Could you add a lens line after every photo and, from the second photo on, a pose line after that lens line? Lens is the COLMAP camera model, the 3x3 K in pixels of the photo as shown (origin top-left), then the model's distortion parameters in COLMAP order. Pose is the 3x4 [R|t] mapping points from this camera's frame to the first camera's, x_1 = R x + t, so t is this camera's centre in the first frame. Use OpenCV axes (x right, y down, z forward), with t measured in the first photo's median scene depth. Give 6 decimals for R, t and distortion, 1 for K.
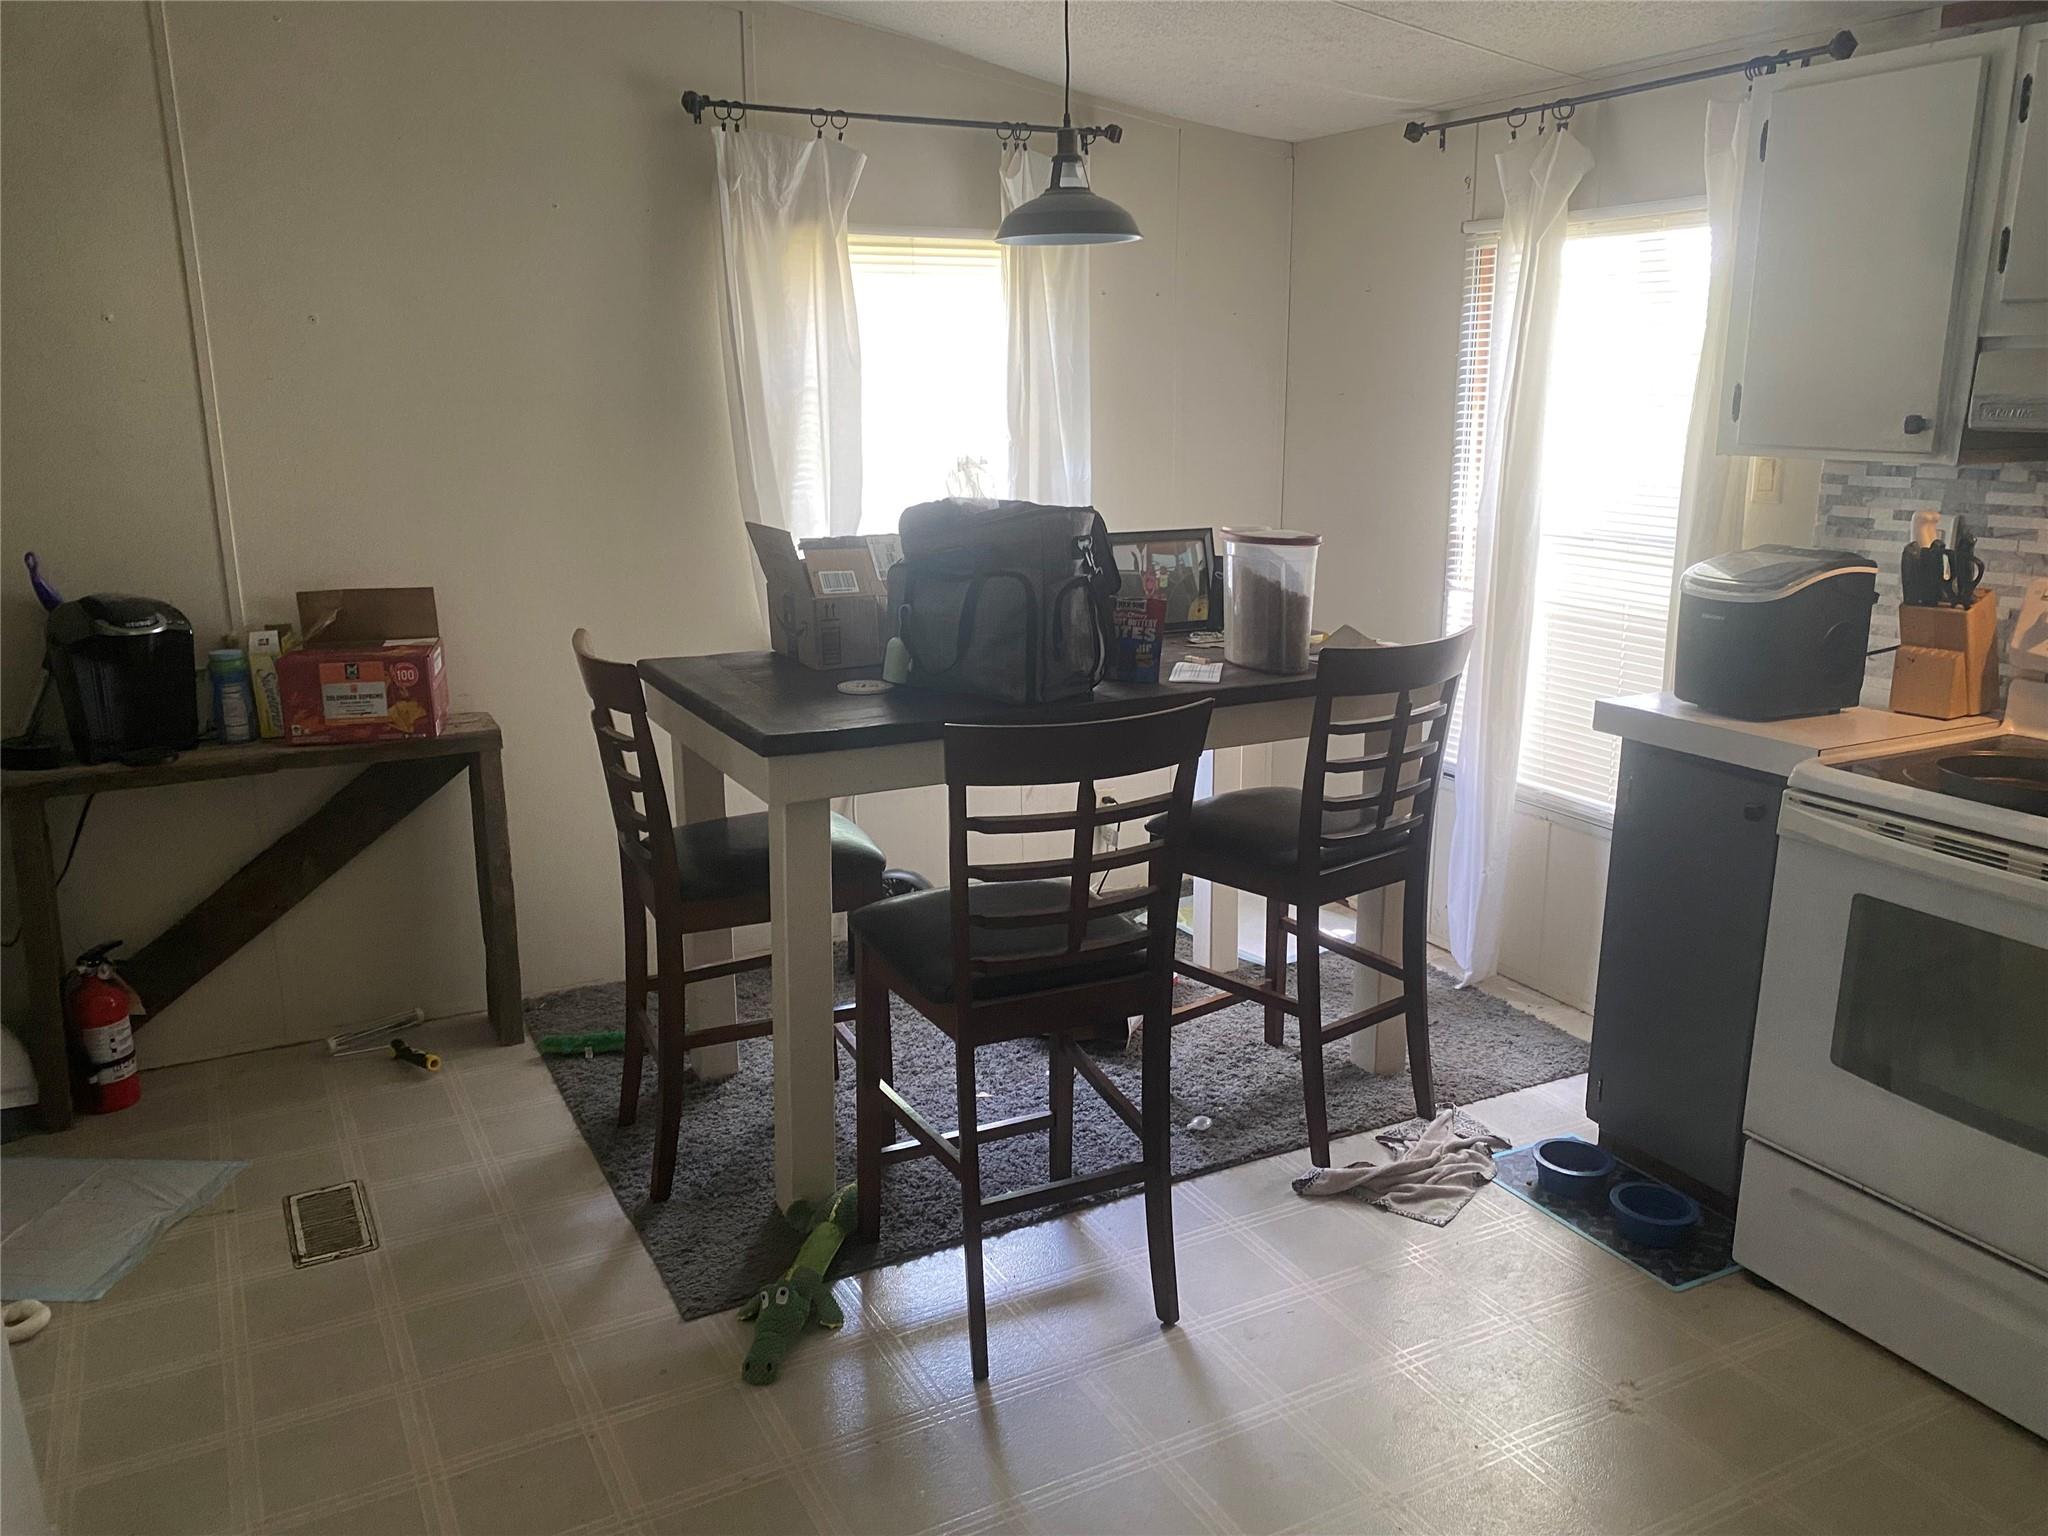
lens RADIAL K [[1571.6, 0, 1023.1], [0, 1571.6, 770.4], [0, 0, 1]] dist [0.012503, 0.006053]
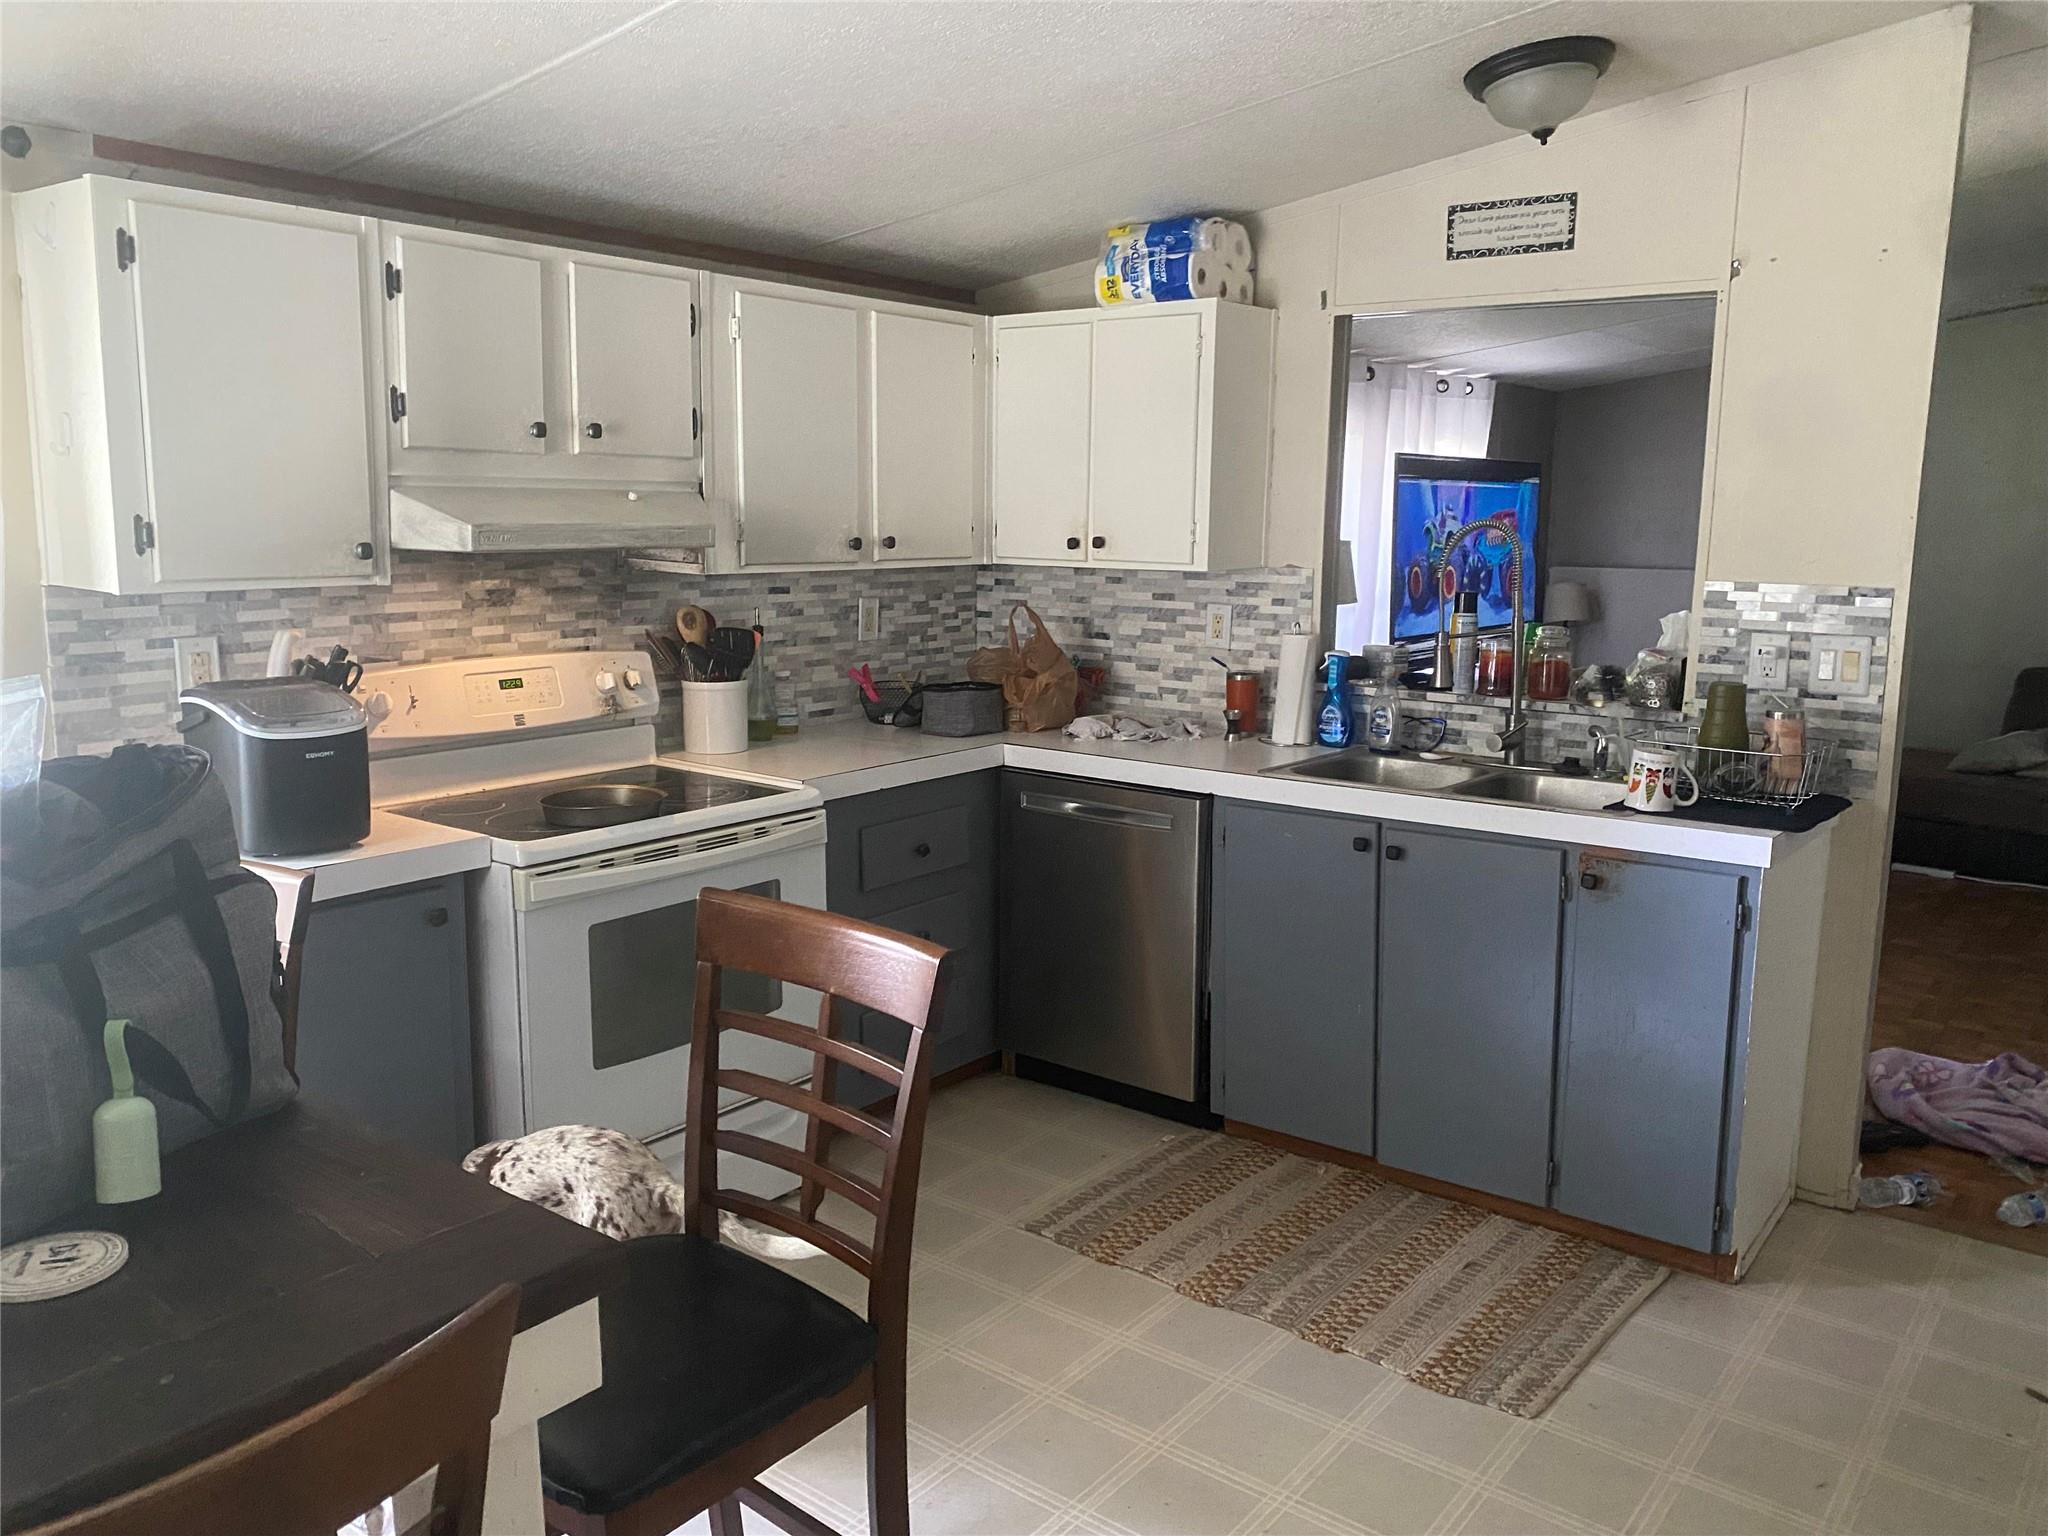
lens RADIAL K [[1571.6, 0, 1023.1], [0, 1571.6, 763.7], [0, 0, 1]] dist [0.012503, 0.006053]
pose [[-0.420924, -0.155904, 0.893598, -0.591658], [0.205410, 0.943147, 0.261306, -0.251156], [-0.883533, 0.293544, -0.364969, 0.958443]]
